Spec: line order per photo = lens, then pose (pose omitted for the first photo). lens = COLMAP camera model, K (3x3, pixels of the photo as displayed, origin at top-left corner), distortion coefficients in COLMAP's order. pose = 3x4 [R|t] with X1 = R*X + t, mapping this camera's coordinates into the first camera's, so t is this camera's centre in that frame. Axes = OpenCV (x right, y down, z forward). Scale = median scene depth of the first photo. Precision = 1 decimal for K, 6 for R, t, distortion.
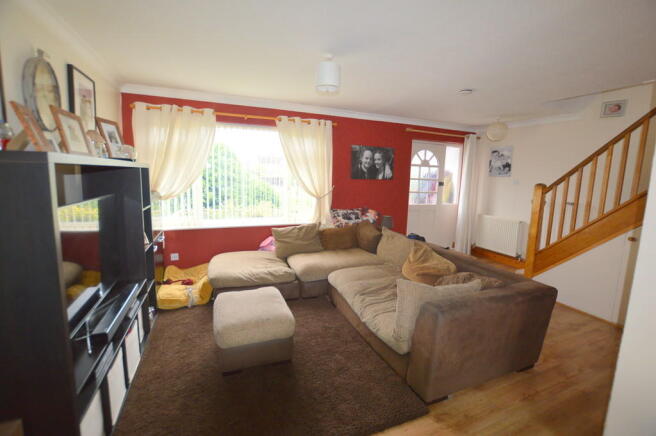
lens RADIAL K [[296.3, 0, 327.6], [0, 296.3, 214.3], [0, 0, 1]] dist [-0.014946, 0.000524]
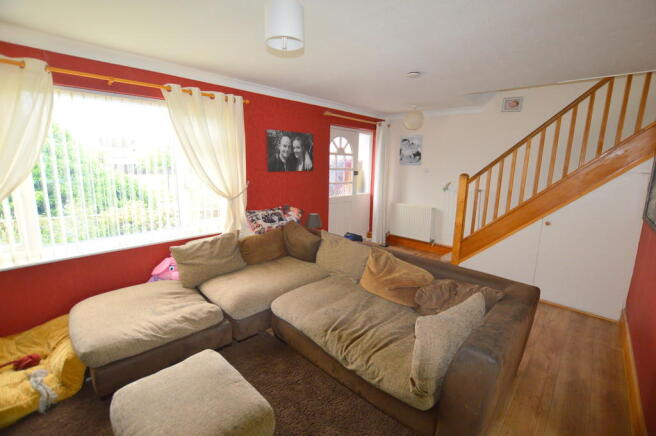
lens RADIAL K [[296.3, 0, 327.6], [0, 296.3, 214.3], [0, 0, 1]] dist [-0.014946, 0.000524]
pose [[0.908980, -0.085153, 0.408050, -0.128137], [0.062564, 0.995693, 0.068415, -0.054831], [-0.412119, -0.036658, 0.910392, 0.214760]]
